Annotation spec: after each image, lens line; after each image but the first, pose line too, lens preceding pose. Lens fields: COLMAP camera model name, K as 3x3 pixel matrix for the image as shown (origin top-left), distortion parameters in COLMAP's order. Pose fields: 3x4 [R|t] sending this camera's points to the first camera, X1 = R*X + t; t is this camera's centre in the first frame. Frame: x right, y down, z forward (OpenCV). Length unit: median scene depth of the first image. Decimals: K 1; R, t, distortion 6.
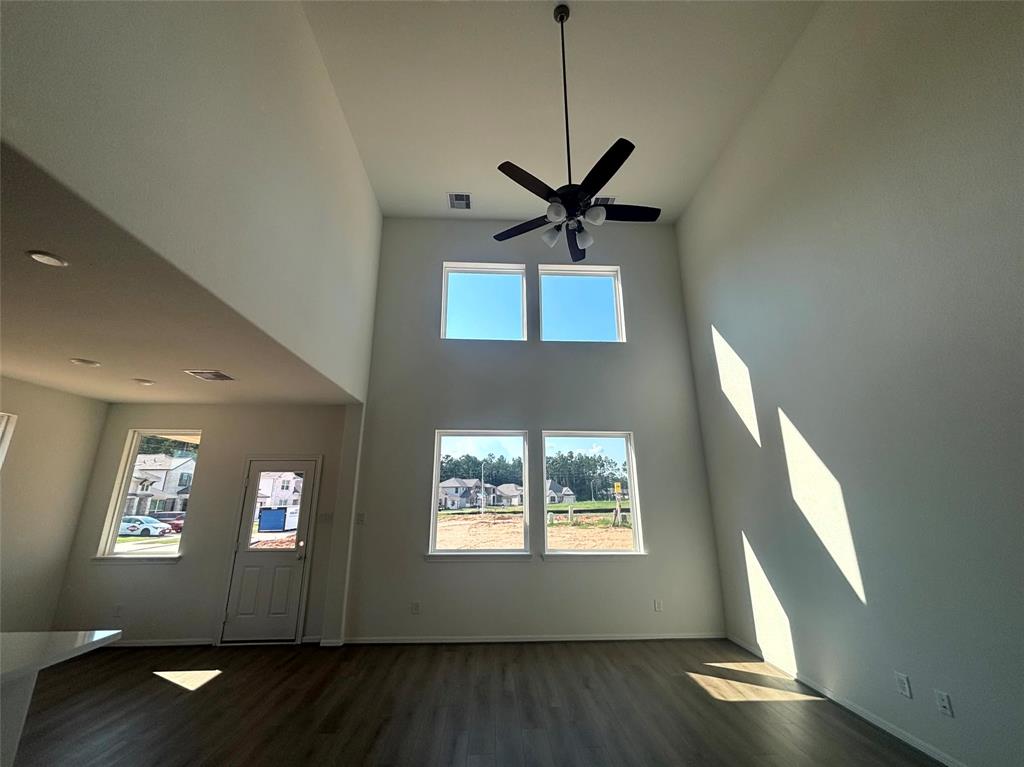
lens RADIAL K [[414.0, 0, 510.2], [0, 414.0, 386.3], [0, 0, 1]] dist [-0.000273, 0.000142]
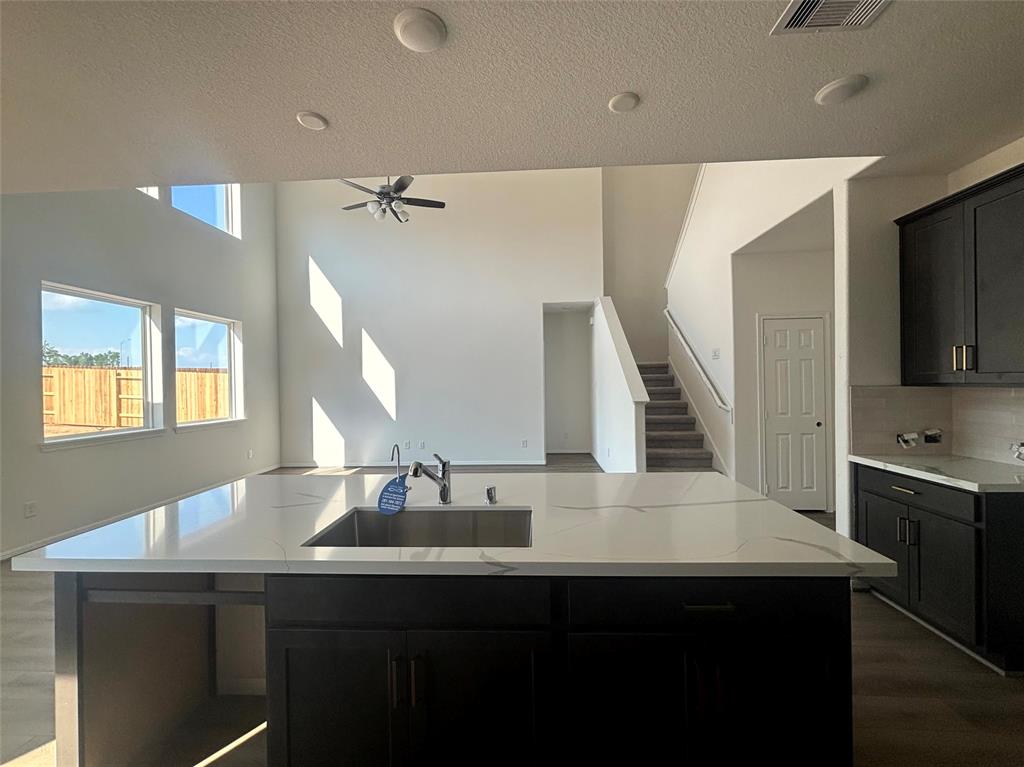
lens RADIAL K [[416.1, 0, 511.3], [0, 416.1, 382.8], [0, 0, 1]] dist [0.001205, -0.000001]
pose [[0.093956, 0.000368, 0.995576, -0.978544], [-0.254675, 0.966737, 0.023678, 0.065506], [-0.962451, -0.255773, 0.090924, 0.138890]]
